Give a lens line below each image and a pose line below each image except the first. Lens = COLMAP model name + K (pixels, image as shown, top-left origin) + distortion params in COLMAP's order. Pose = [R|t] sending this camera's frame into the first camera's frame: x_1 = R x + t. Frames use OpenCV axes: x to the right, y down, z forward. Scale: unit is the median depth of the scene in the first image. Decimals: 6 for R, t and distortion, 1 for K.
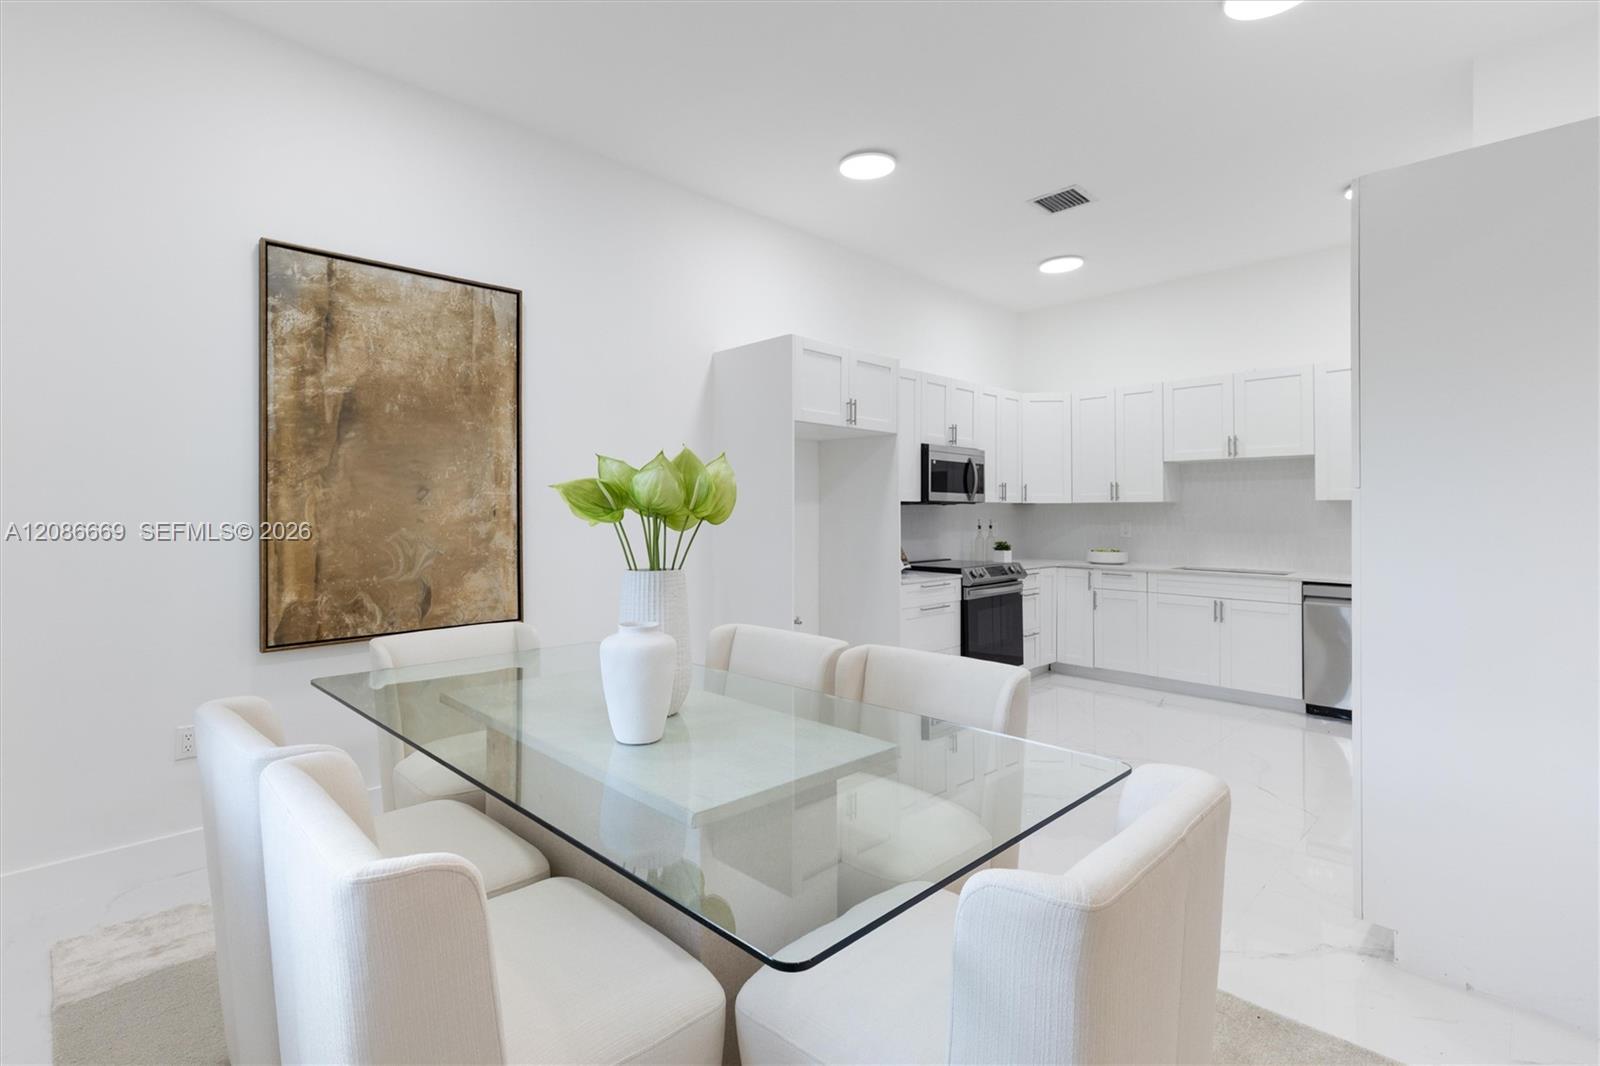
lens RADIAL K [[764.7, 0, 726.6], [0, 764.7, 503.4], [0, 0, 1]] dist [0.005971, 0.001893]
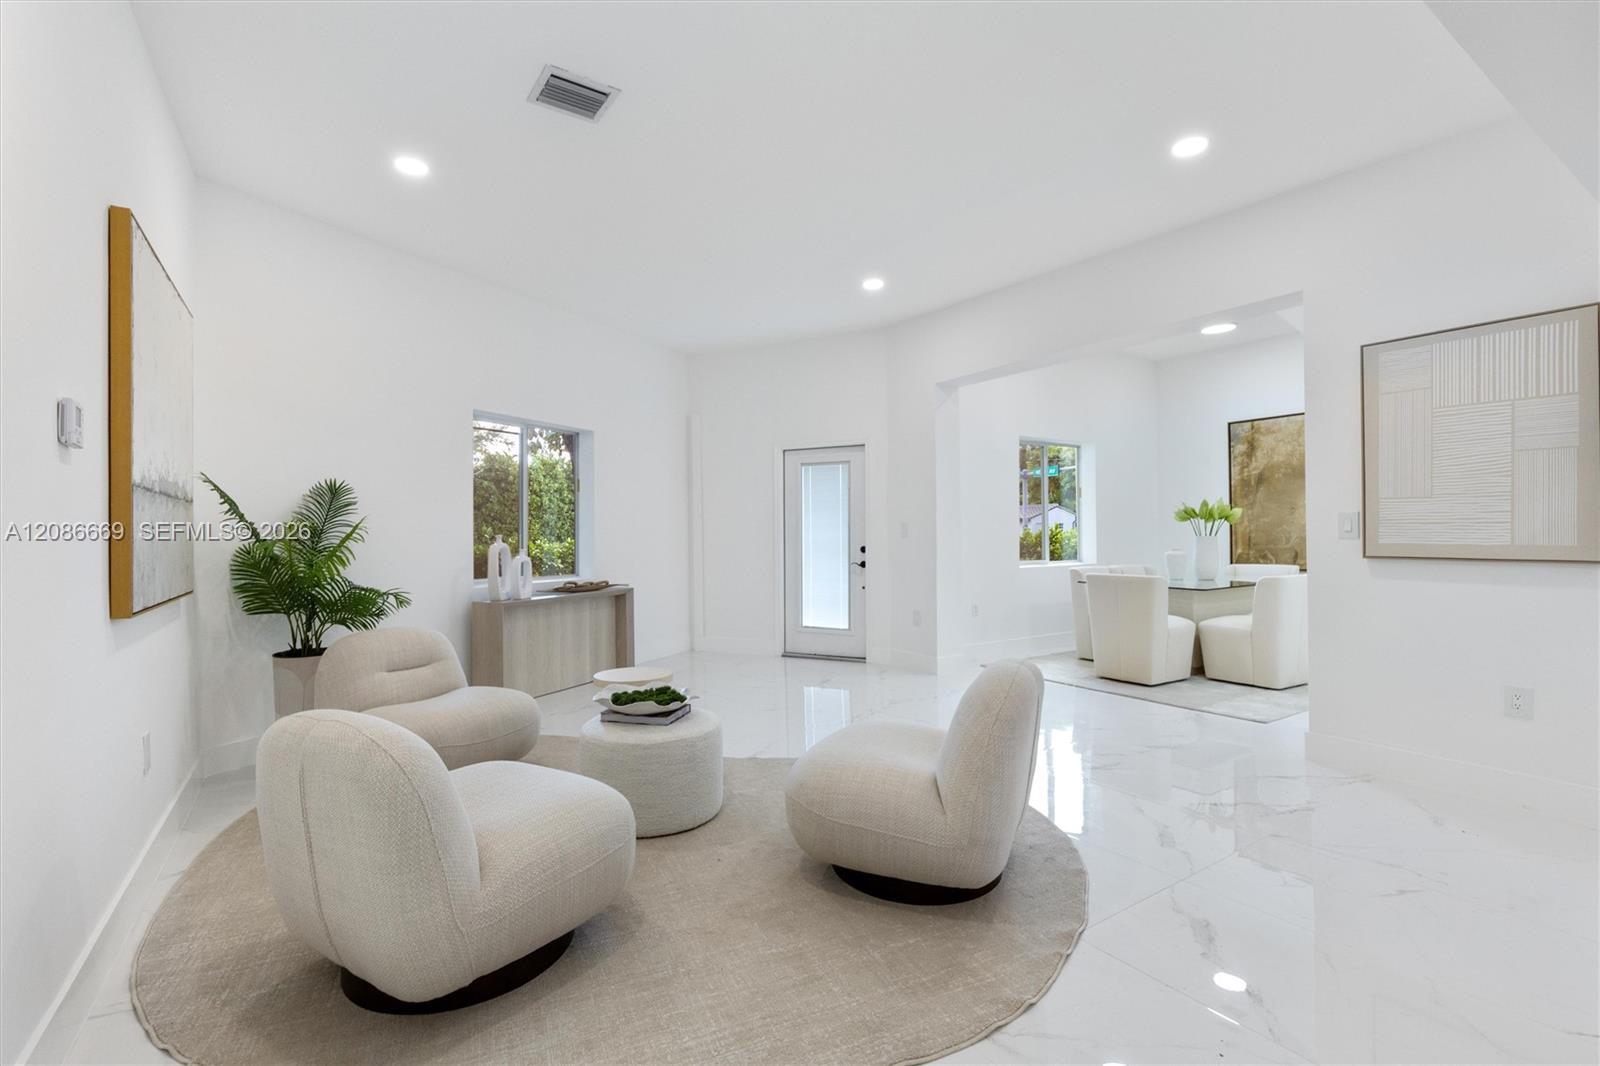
lens RADIAL K [[719.6, 0, 799.9], [0, 719.6, 531.5], [0, 0, 1]] dist [0.011209, -0.001008]
pose [[-0.149423, -0.001365, -0.988772, 1.867883], [0.021479, 0.999759, -0.004626, 0.026975], [0.988540, -0.021929, -0.149358, -0.138156]]
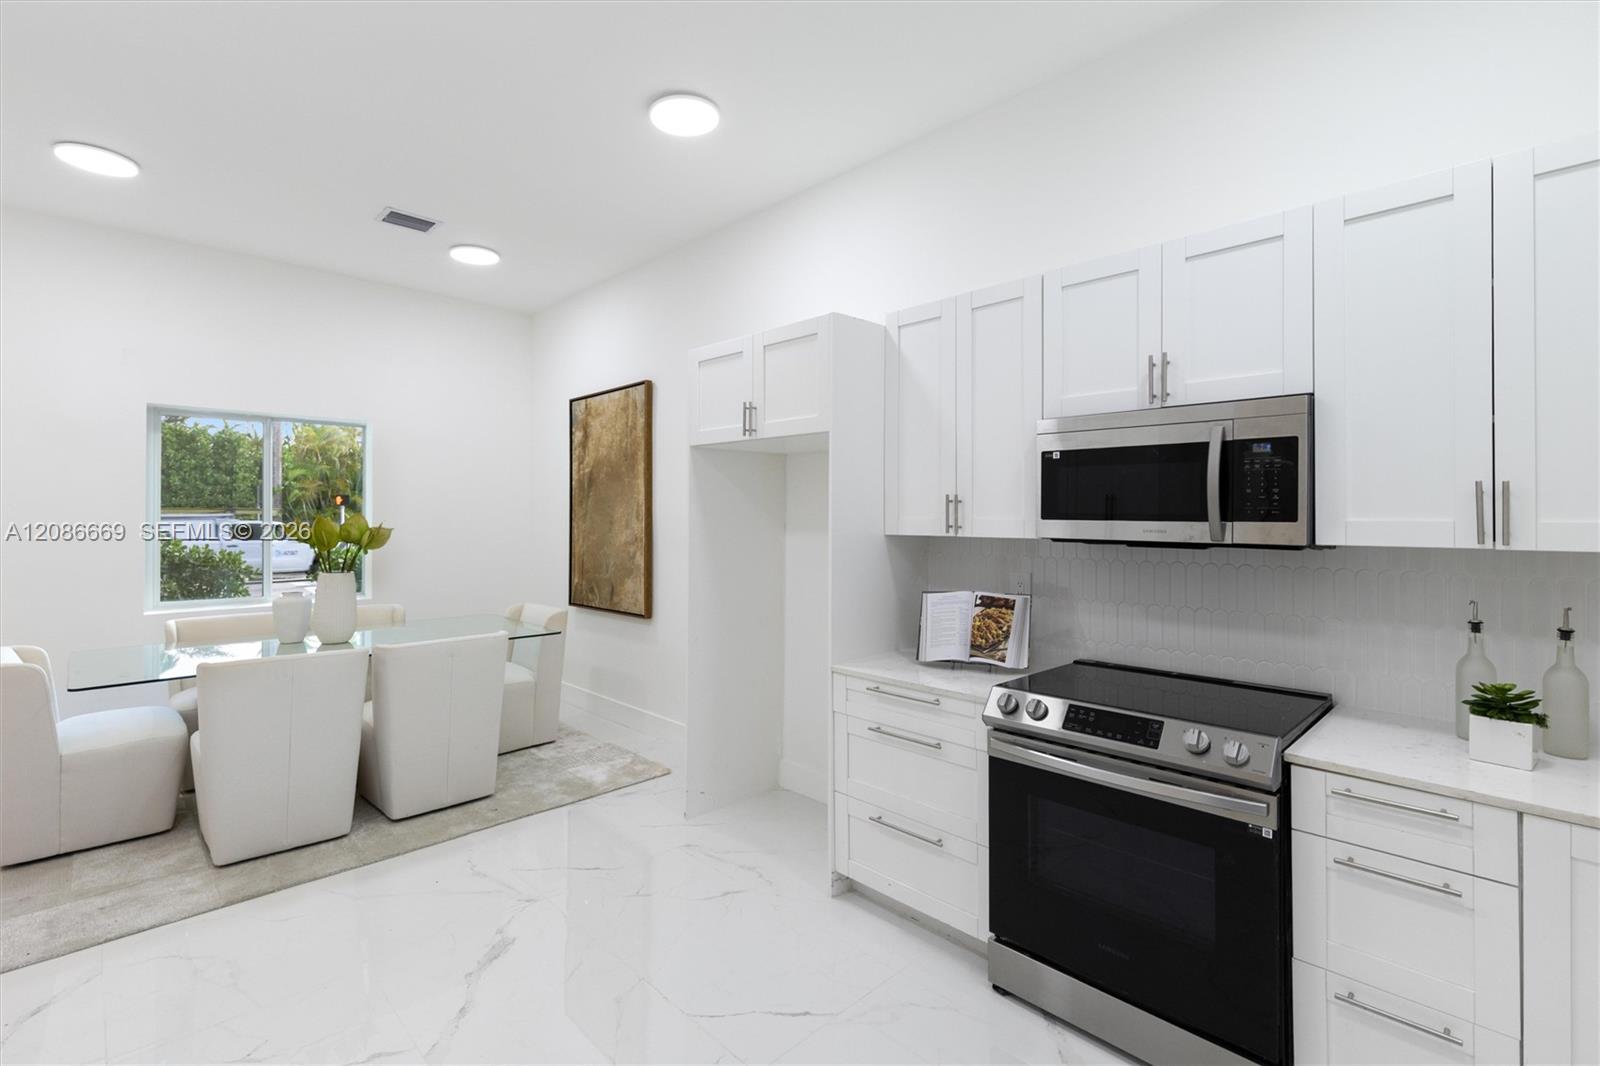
lens RADIAL K [[719.6, 0, 770.7], [0, 719.6, 512.8], [0, 0, 1]] dist [0.011209, -0.001008]
pose [[0.019875, -0.005643, -0.999787, 1.072738], [0.009817, 0.999937, -0.005449, -0.027916], [0.999754, -0.009706, 0.019929, 1.232937]]
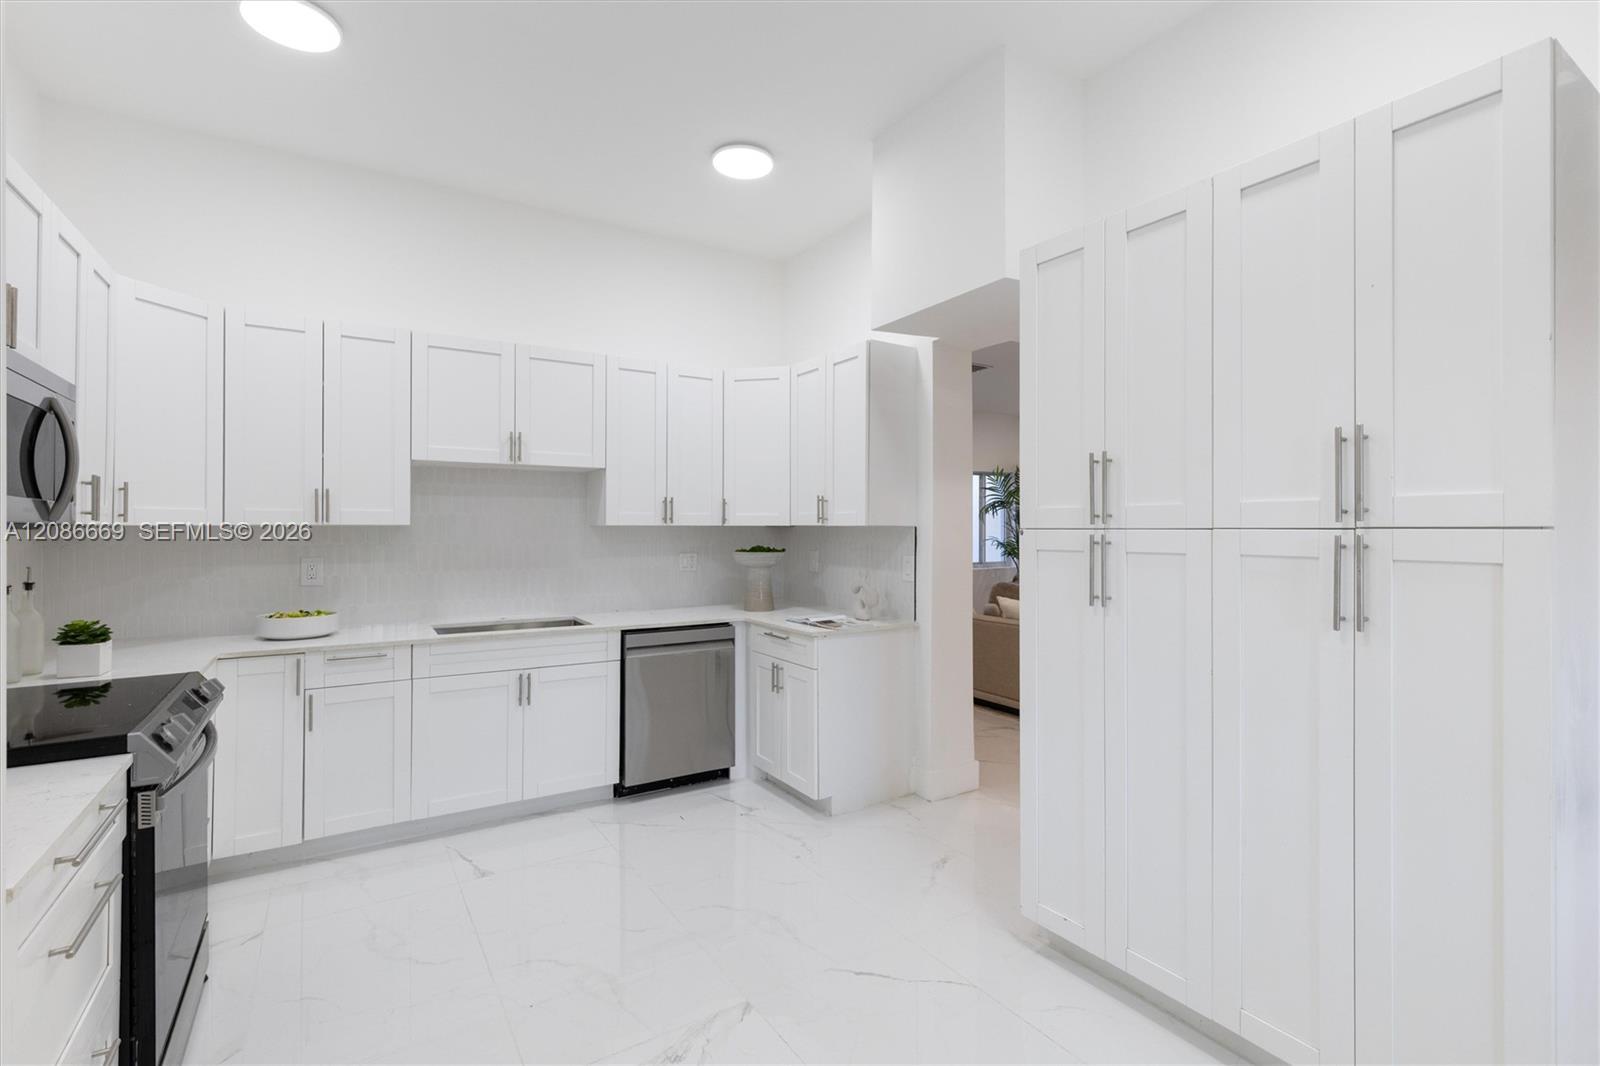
lens RADIAL K [[719.6, 0, 768.9], [0, 719.6, 524.8], [0, 0, 1]] dist [0.011209, -0.001008]
pose [[0.184753, 0.004307, 0.982776, 0.085051], [-0.011870, 0.999927, -0.002151, -0.007483], [-0.982713, -0.011269, 0.184791, 0.986415]]
